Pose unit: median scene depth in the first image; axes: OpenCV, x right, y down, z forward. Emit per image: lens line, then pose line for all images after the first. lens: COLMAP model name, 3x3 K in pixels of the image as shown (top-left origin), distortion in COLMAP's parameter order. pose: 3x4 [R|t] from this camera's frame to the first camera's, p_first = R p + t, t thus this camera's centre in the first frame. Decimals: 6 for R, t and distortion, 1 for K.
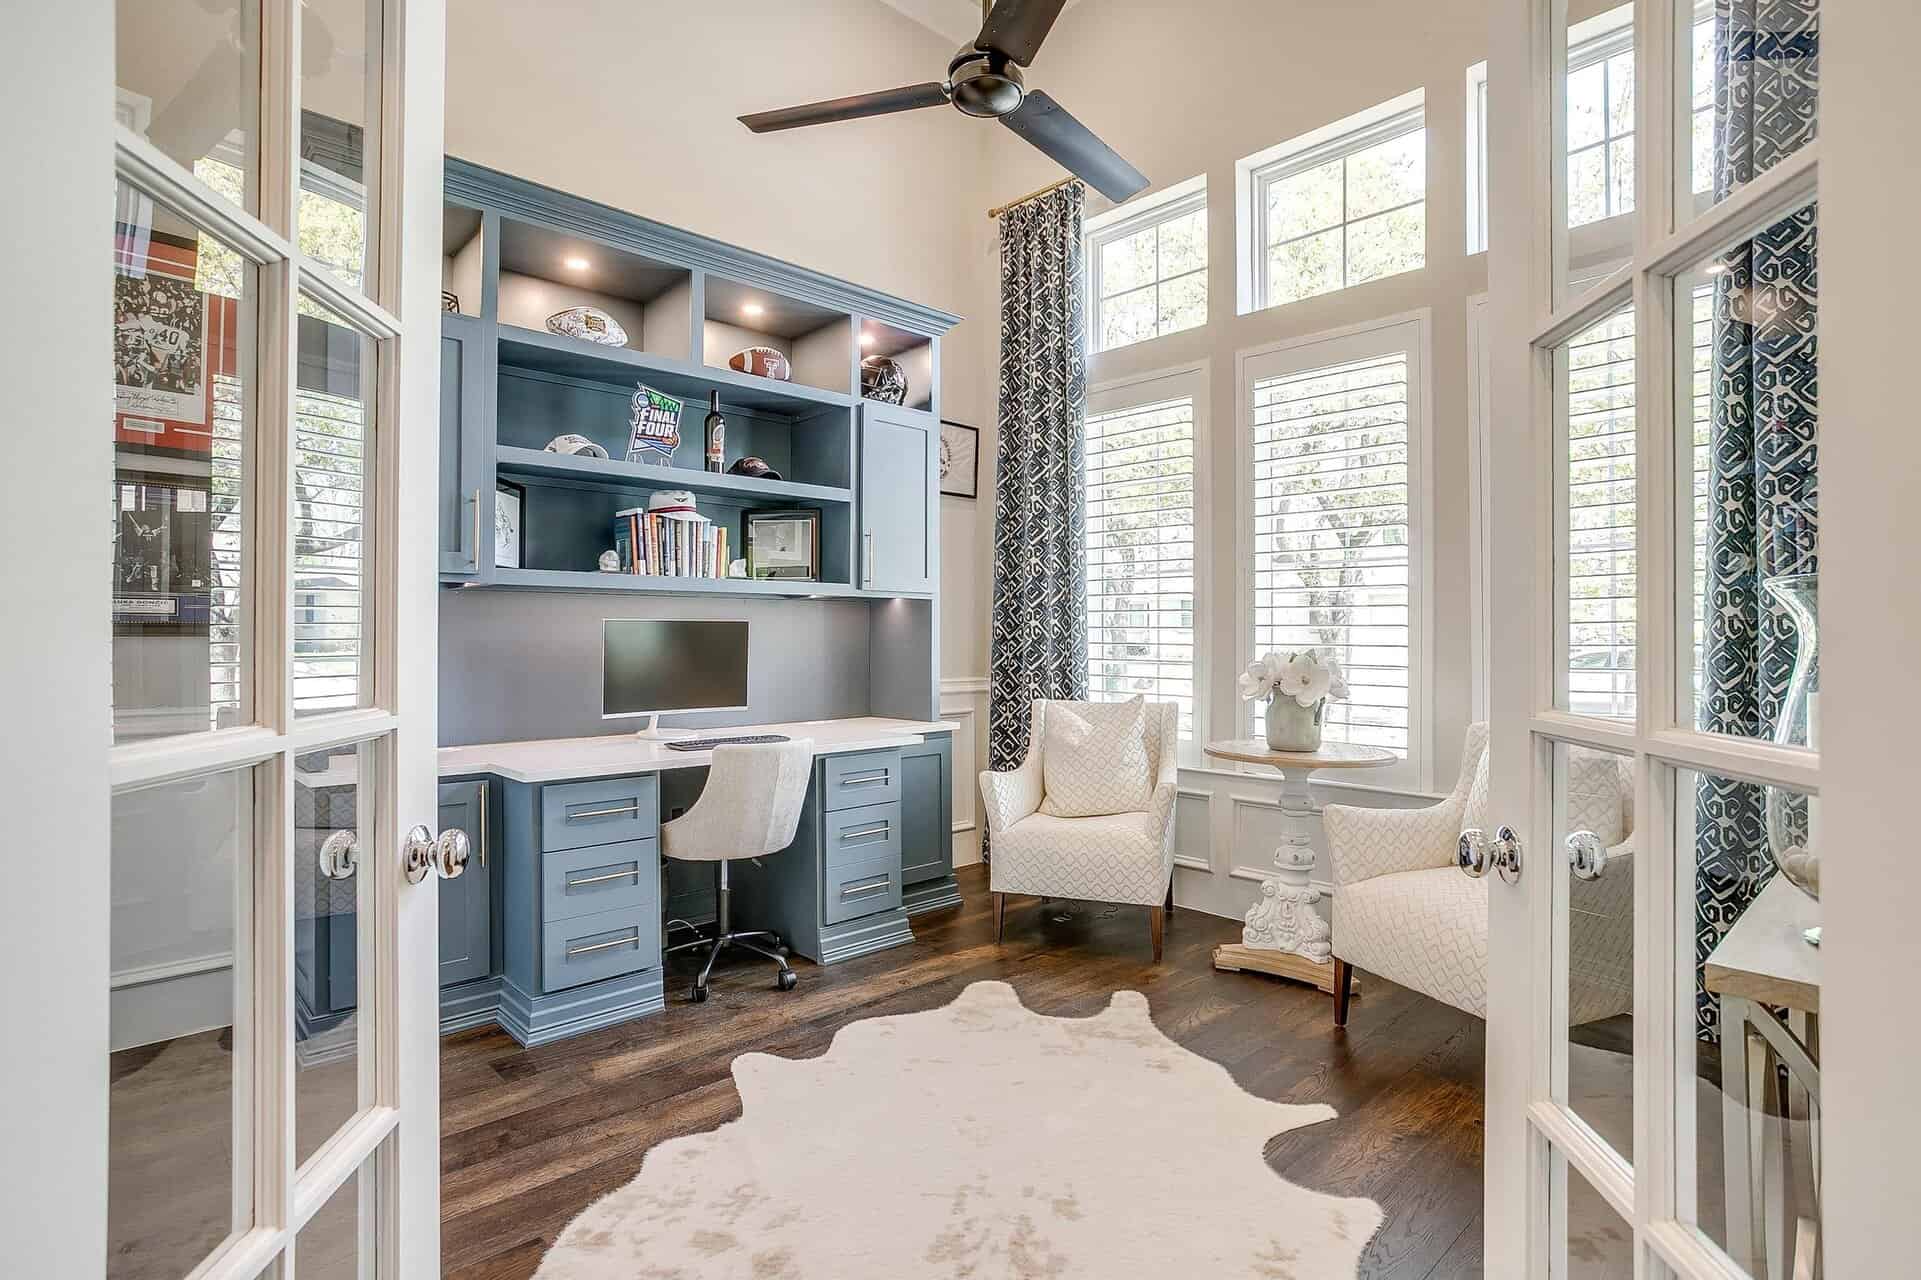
lens RADIAL K [[946.3, 0, 953.2], [0, 946.3, 620.1], [0, 0, 1]] dist [-0.051174, 0.028598]
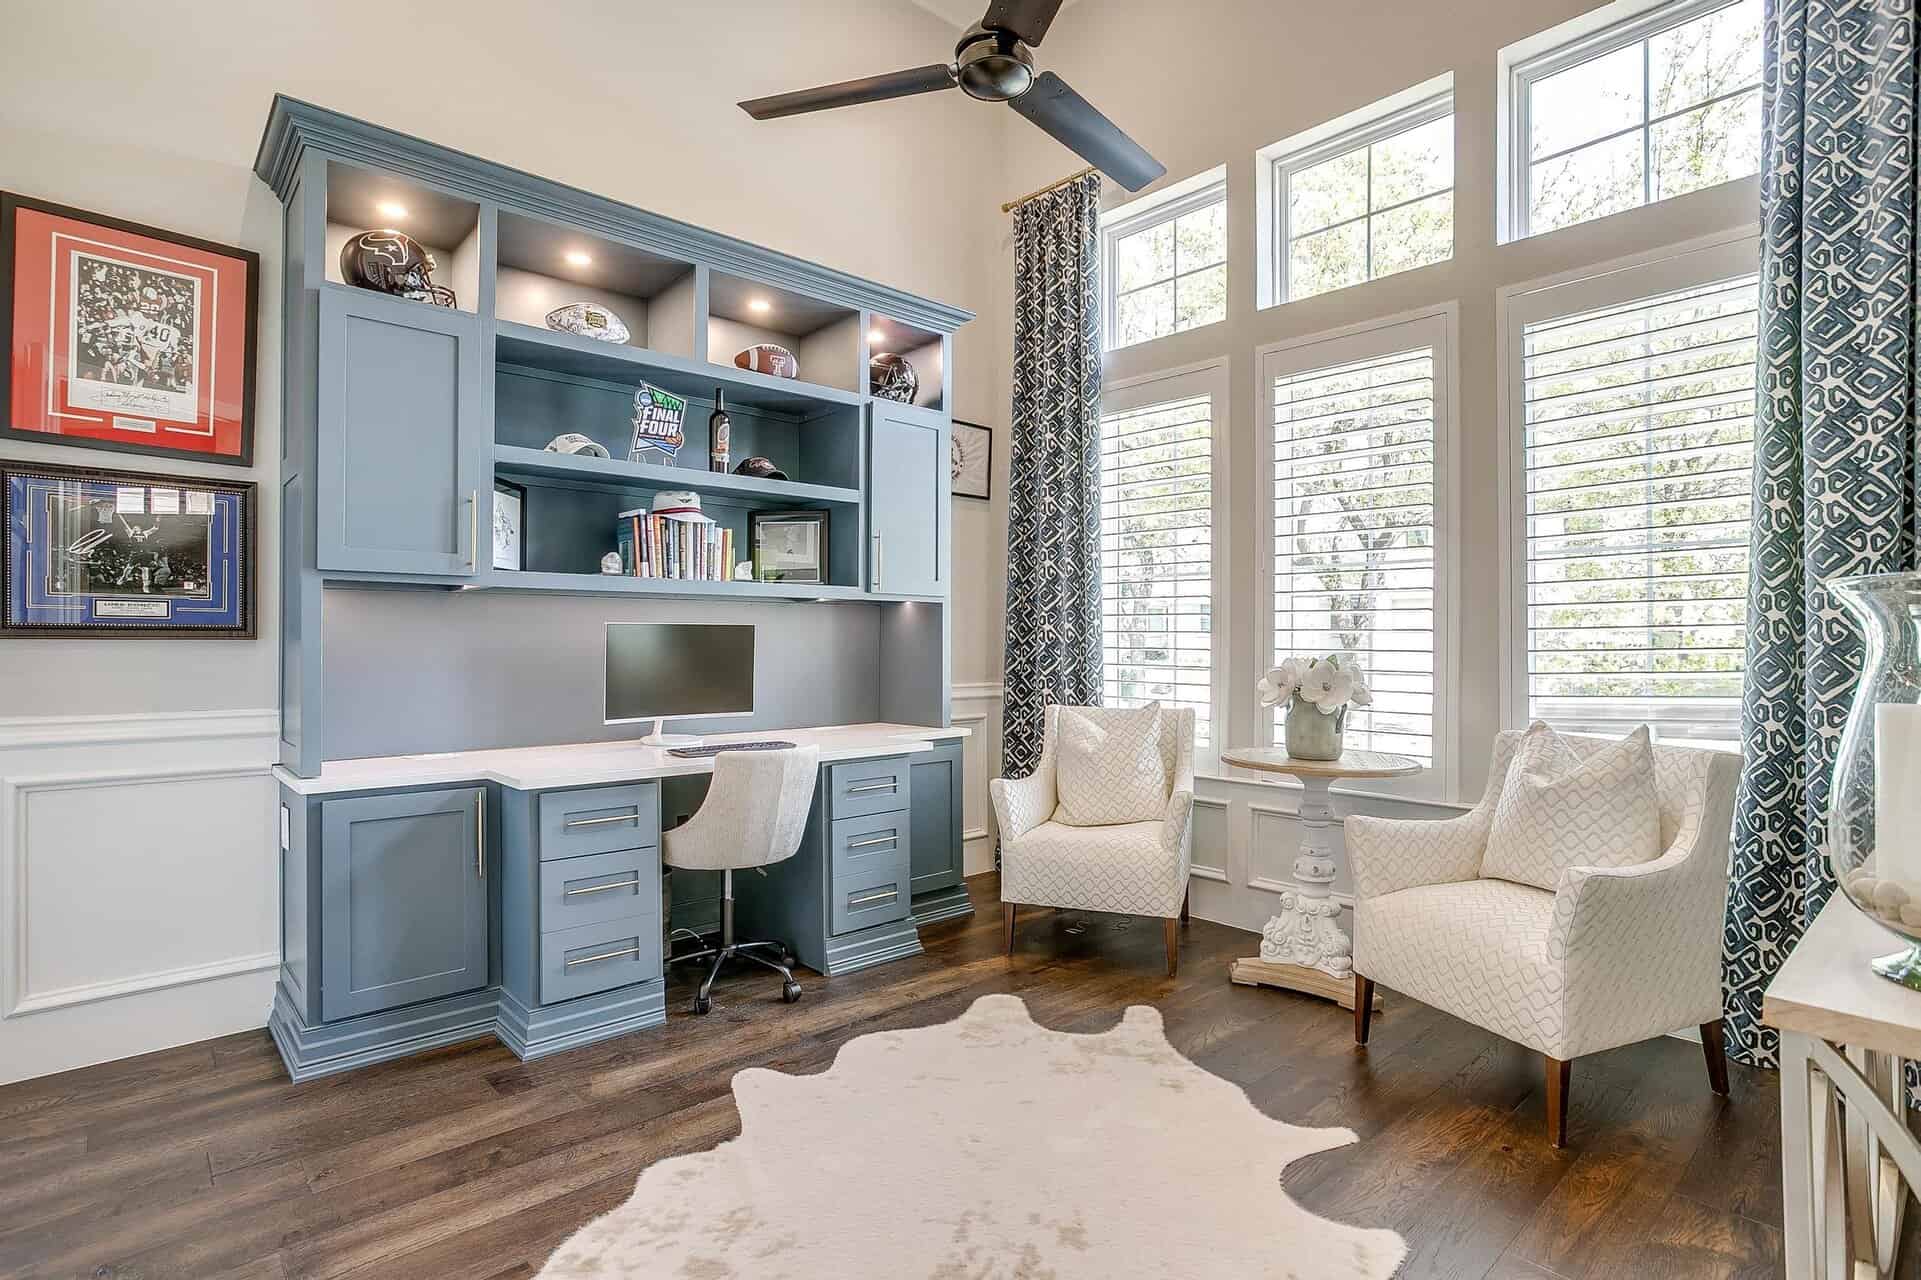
lens RADIAL K [[948.1, 0, 956.1], [0, 948.1, 632.4], [0, 0, 1]] dist [-0.051031, 0.028788]
pose [[0.999868, 0.001007, -0.016206, 0.009575], [-0.000867, 0.999962, 0.008640, 0.000454], [0.016215, -0.008625, 0.999831, 0.027114]]
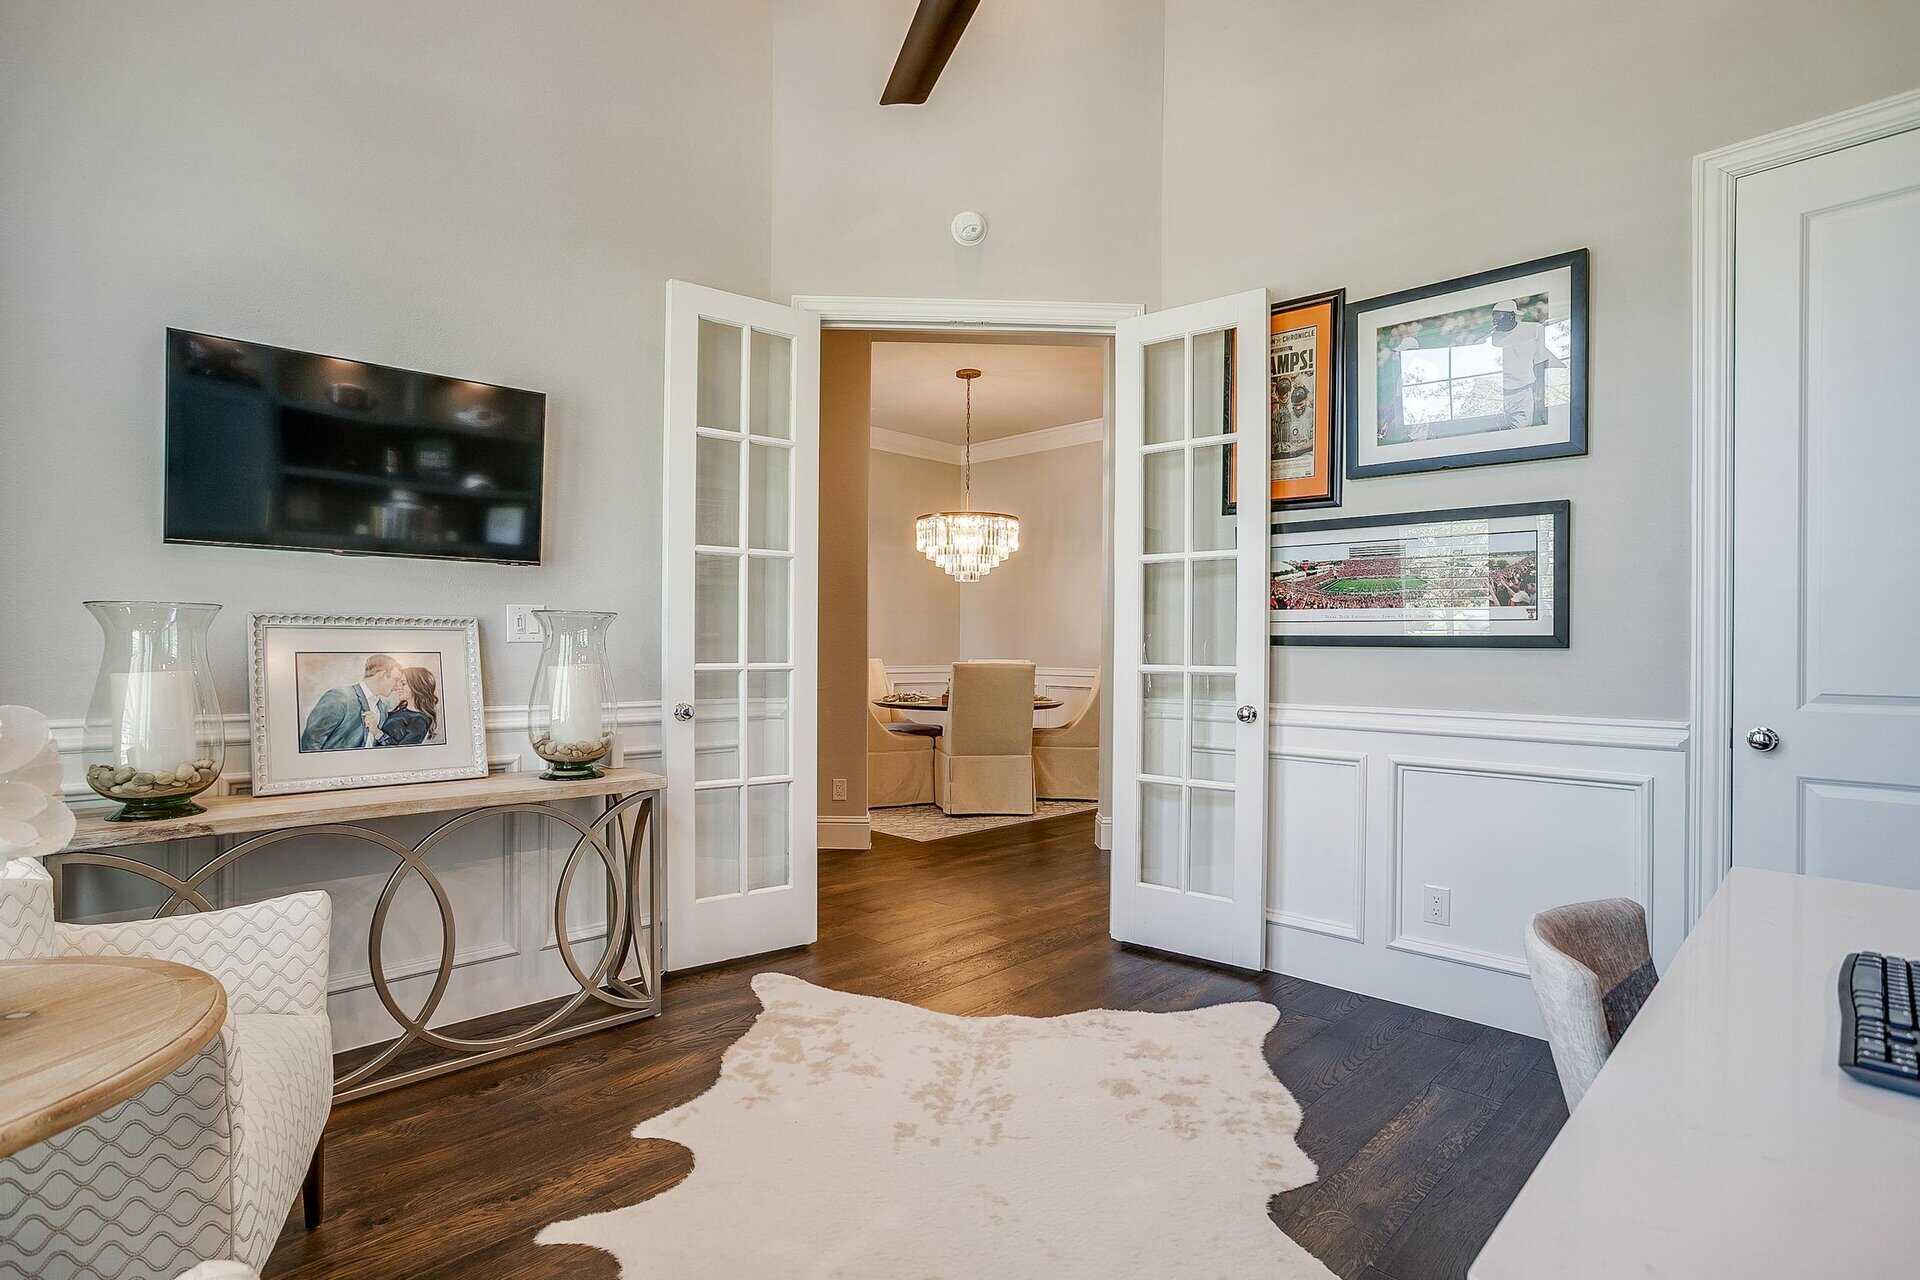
lens RADIAL K [[947.6, 0, 955.6], [0, 947.6, 632.4], [0, 0, 1]] dist [-0.051031, 0.028788]
pose [[-0.998930, -0.010864, -0.044961, 0.072800], [-0.010192, 0.999833, -0.015154, 0.015402], [0.045119, -0.014680, -0.998874, 1.363058]]
